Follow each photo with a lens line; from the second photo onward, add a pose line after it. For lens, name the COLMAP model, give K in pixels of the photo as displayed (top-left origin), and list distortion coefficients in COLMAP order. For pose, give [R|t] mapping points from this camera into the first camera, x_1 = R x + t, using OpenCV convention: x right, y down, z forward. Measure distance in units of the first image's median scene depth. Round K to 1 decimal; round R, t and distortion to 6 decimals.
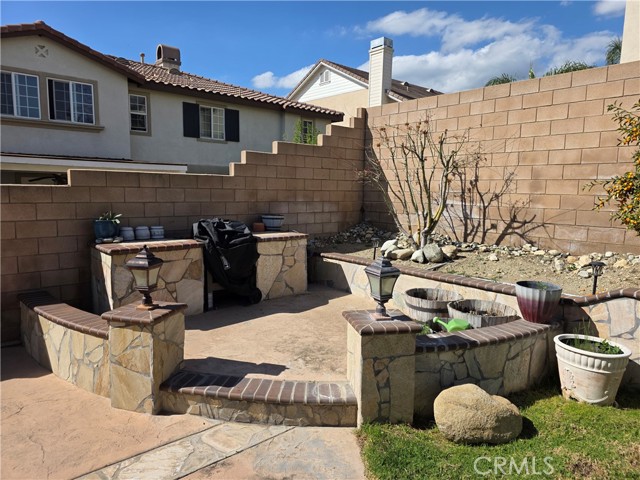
lens RADIAL K [[426.1, 0, 319.2], [0, 426.1, 240.9], [0, 0, 1]] dist [0.003040, -0.007093]
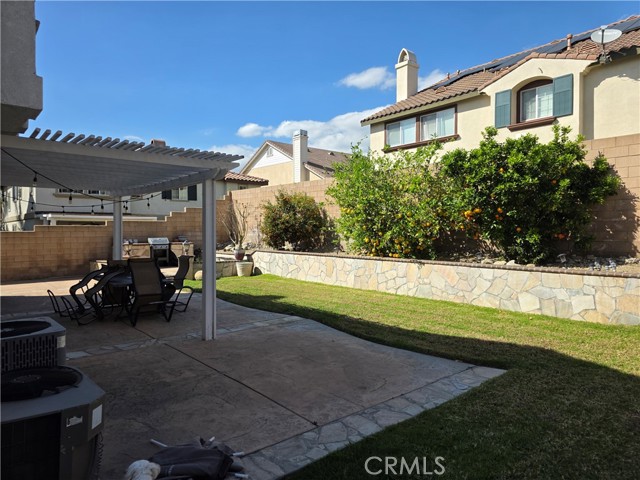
lens RADIAL K [[426.1, 0, 321.0], [0, 426.1, 238.1], [0, 0, 1]] dist [0.003040, -0.007093]
pose [[0.999802, -0.017747, -0.008991, 0.380718], [0.016693, 0.994209, -0.106156, 0.121023], [0.010823, 0.105985, 0.994309, -0.784154]]
